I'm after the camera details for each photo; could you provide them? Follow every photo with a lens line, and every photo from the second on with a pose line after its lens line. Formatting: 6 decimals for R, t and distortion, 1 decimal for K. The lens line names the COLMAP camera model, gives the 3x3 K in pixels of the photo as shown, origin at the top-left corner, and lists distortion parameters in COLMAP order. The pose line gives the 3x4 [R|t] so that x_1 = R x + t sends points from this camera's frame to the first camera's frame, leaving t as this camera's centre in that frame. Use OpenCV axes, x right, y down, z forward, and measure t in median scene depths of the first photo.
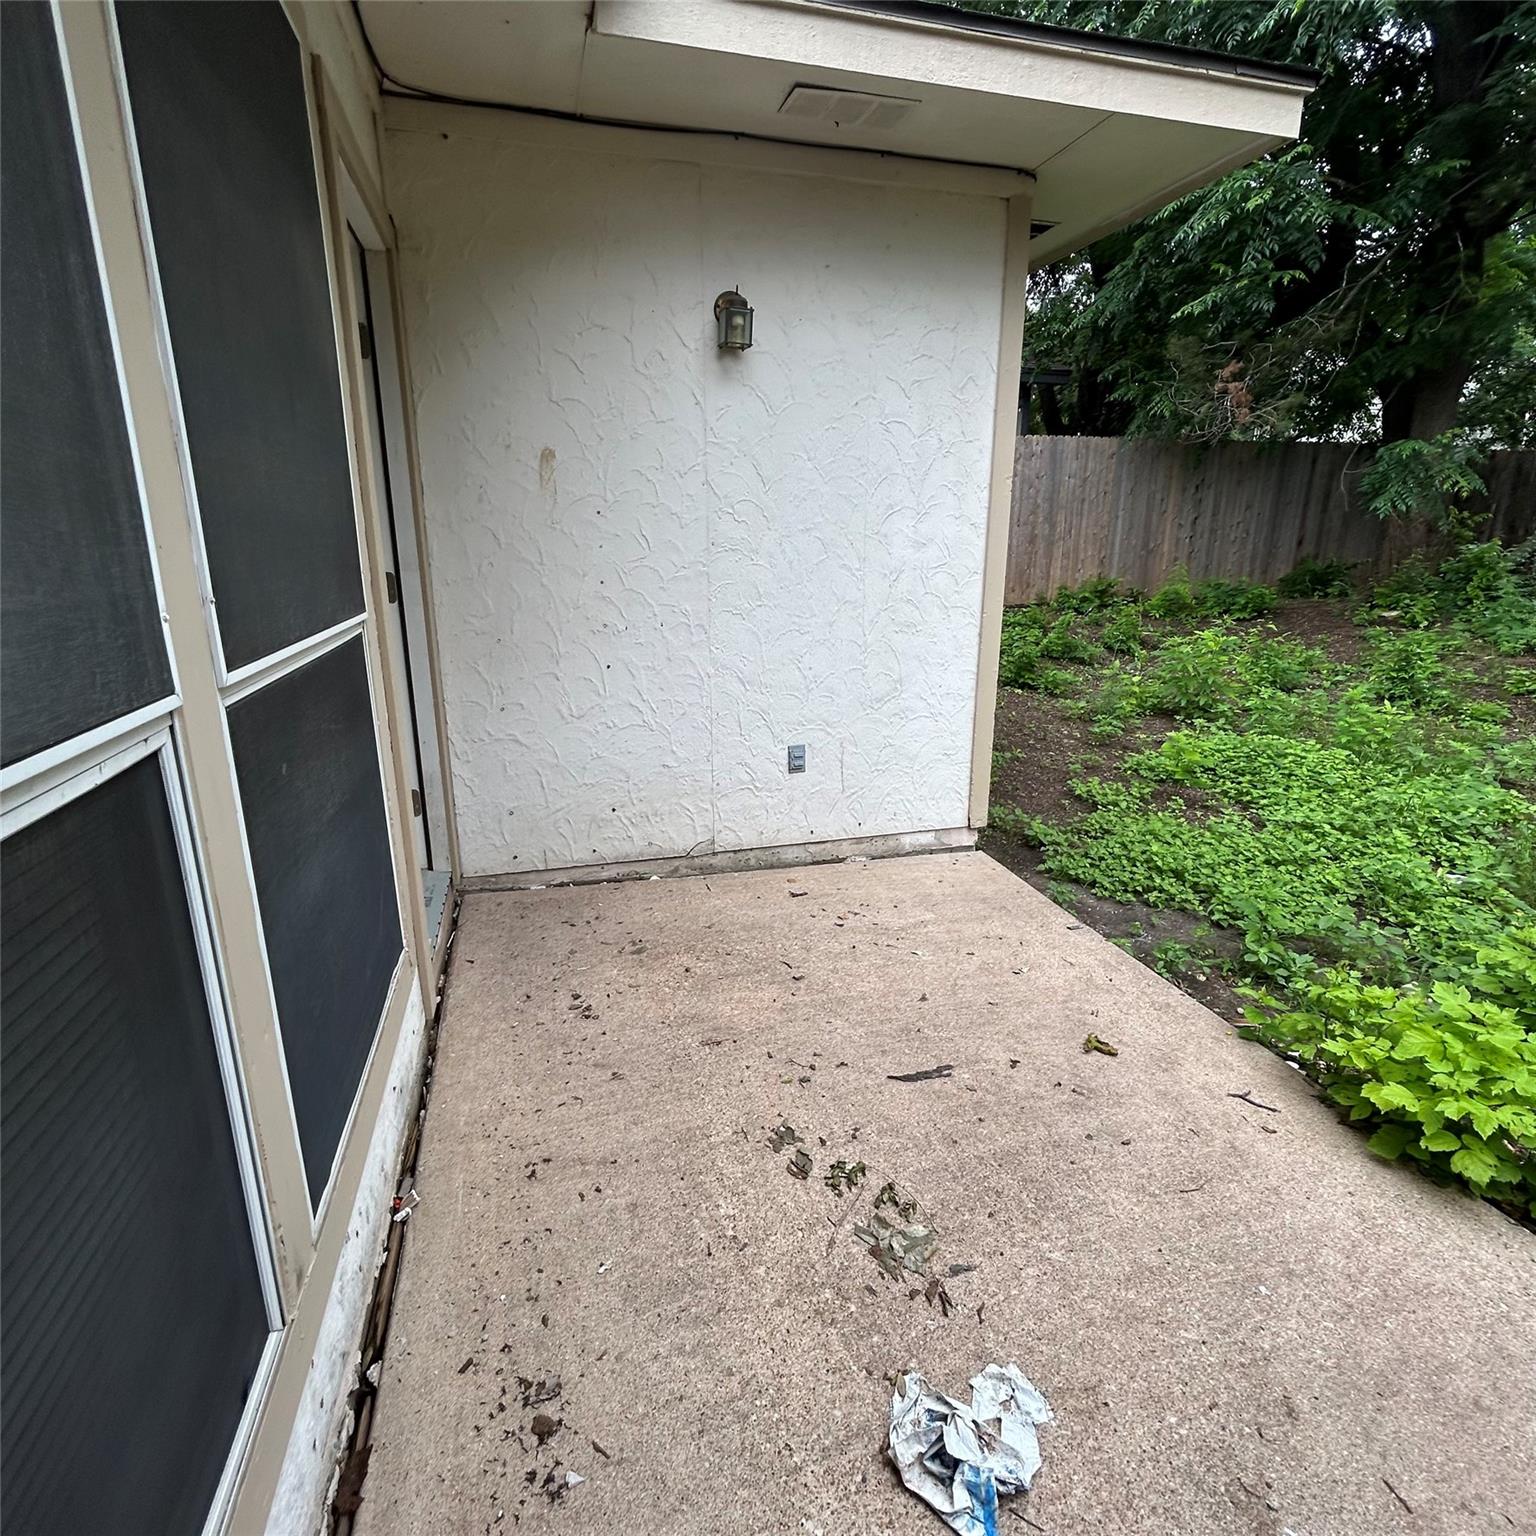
lens RADIAL K [[834.0, 0, 768.7], [0, 834.0, 764.3], [0, 0, 1]] dist [-0.005479, 0.004909]
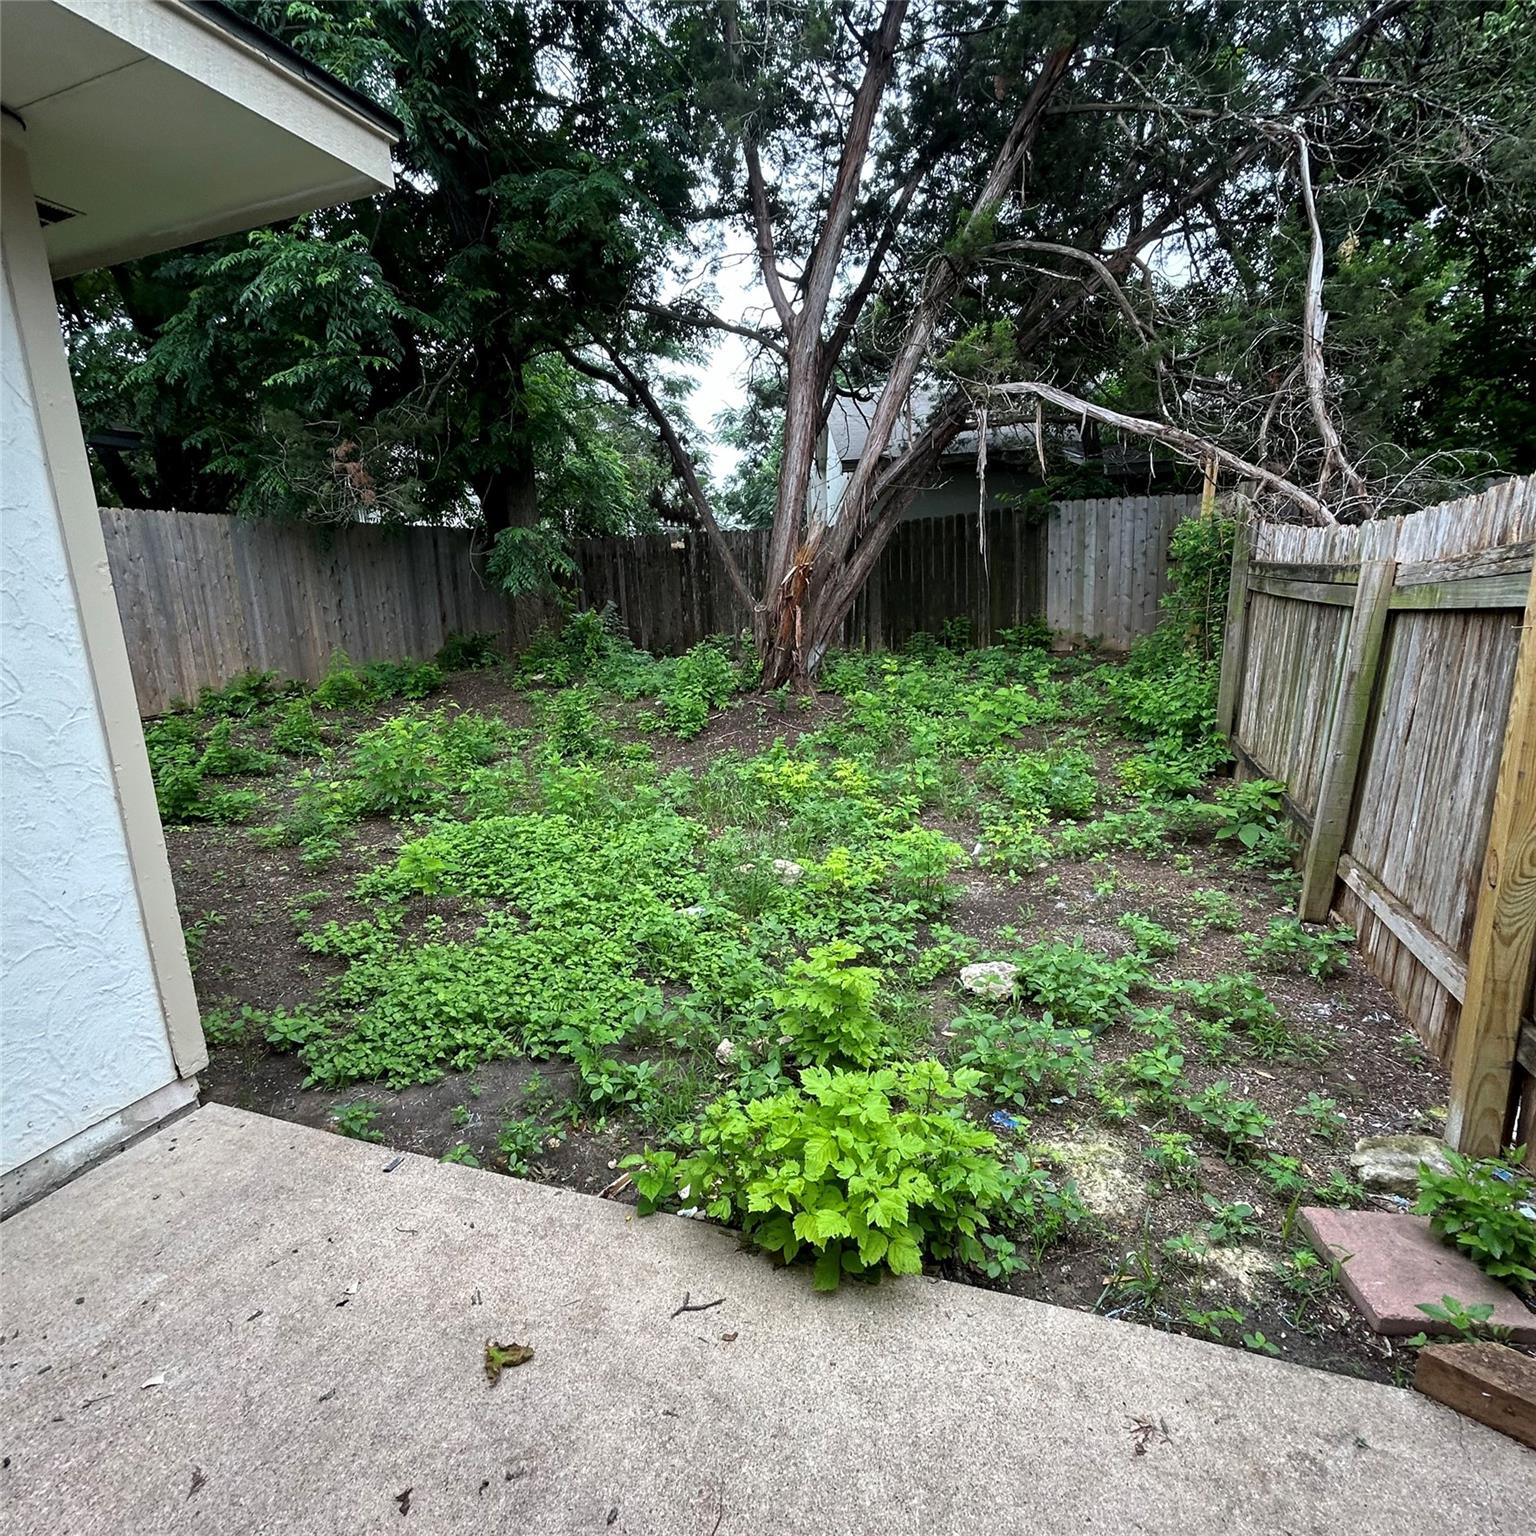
lens RADIAL K [[834.0, 0, 761.2], [0, 834.0, 759.8], [0, 0, 1]] dist [-0.005479, 0.004909]
pose [[0.591547, -0.189855, 0.783599, 0.034510], [0.262298, 0.964329, 0.035631, -0.055642], [-0.762412, 0.184459, 0.620244, 0.151003]]
